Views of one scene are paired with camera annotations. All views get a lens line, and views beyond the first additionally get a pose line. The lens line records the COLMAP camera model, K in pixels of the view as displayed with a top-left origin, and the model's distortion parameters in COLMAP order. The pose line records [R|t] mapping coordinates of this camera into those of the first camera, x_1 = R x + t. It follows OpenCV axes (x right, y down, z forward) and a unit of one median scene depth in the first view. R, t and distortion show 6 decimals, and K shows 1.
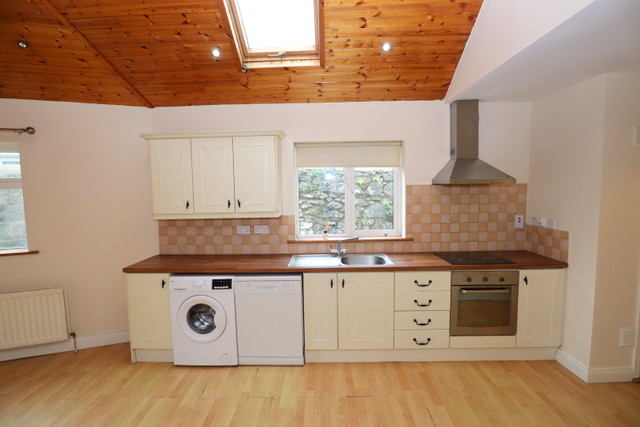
lens RADIAL K [[320.2, 0, 321.6], [0, 320.2, 214.3], [0, 0, 1]] dist [-0.029181, 0.003023]
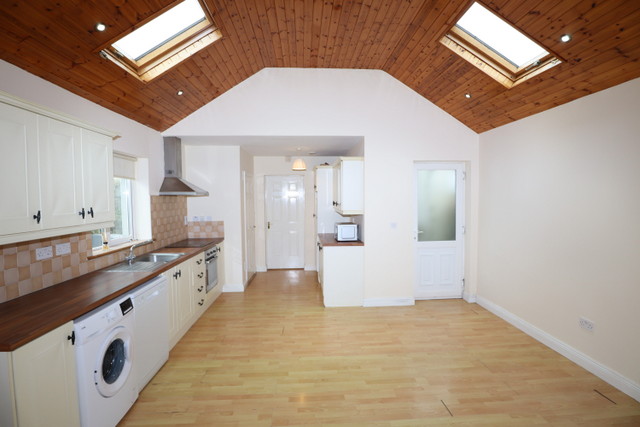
lens RADIAL K [[320.2, 0, 320.9], [0, 320.2, 215.0], [0, 0, 1]] dist [-0.029181, 0.003023]
pose [[-0.076585, -0.035018, 0.996448, -1.138785], [0.094757, 0.994604, 0.042236, -0.006587], [-0.992550, 0.097655, -0.072854, 0.516163]]
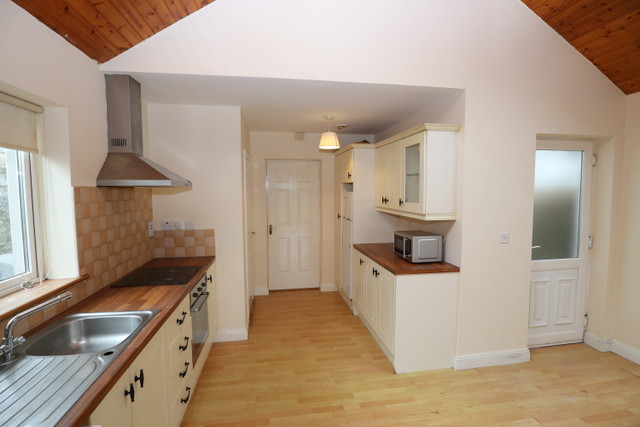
lens RADIAL K [[320.2, 0, 322.2], [0, 320.2, 213.5], [0, 0, 1]] dist [-0.029181, 0.003023]
pose [[-0.178200, -0.053692, 0.982528, -0.435601], [0.090452, 0.993389, 0.070690, -0.047862], [-0.979828, 0.101469, -0.172165, 0.758365]]
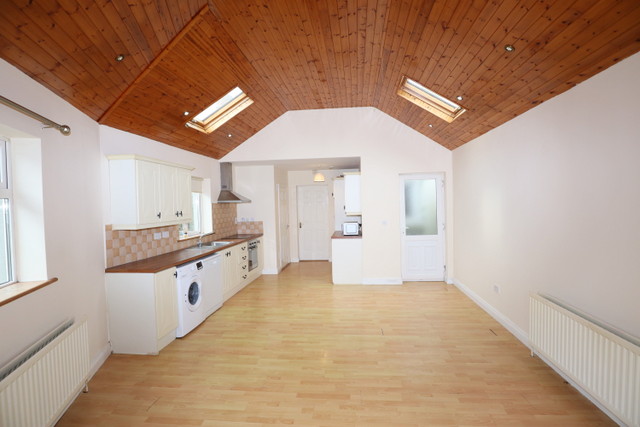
lens RADIAL K [[320.2, 0, 321.5], [0, 320.2, 213.7], [0, 0, 1]] dist [-0.029181, 0.003023]
pose [[0.083015, -0.016884, 0.996405, -1.711052], [0.109005, 0.994011, 0.007761, 0.025395], [-0.990569, 0.107969, 0.084358, 0.269611]]
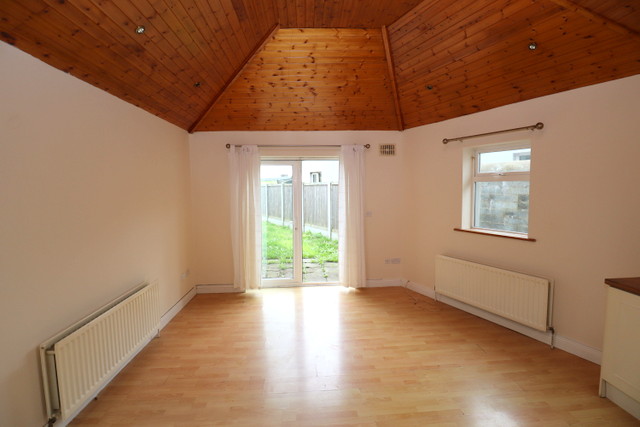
lens RADIAL K [[320.2, 0, 321.3], [0, 320.2, 211.7], [0, 0, 1]] dist [-0.029181, 0.003023]
pose [[0.082378, 0.093161, -0.992237, 0.095716], [-0.073549, 0.993475, 0.087170, -0.017144], [0.993883, 0.065797, 0.088693, 0.184878]]
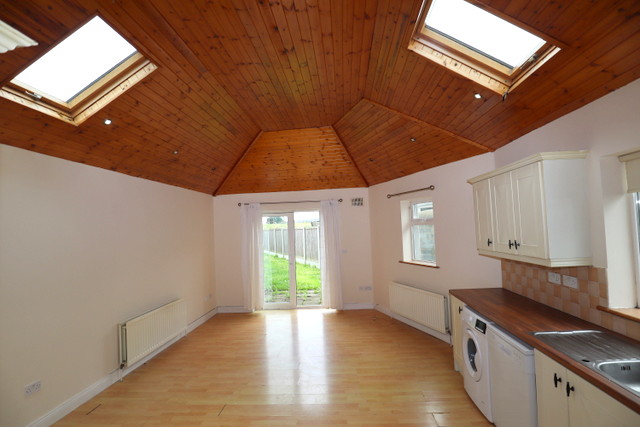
lens RADIAL K [[320.2, 0, 320.2], [0, 320.2, 214.6], [0, 0, 1]] dist [-0.029181, 0.003023]
pose [[-0.050567, -0.022194, -0.998474, 0.666605], [-0.042091, 0.998912, -0.020072, -0.079418], [0.997833, 0.041011, -0.051447, 0.531798]]
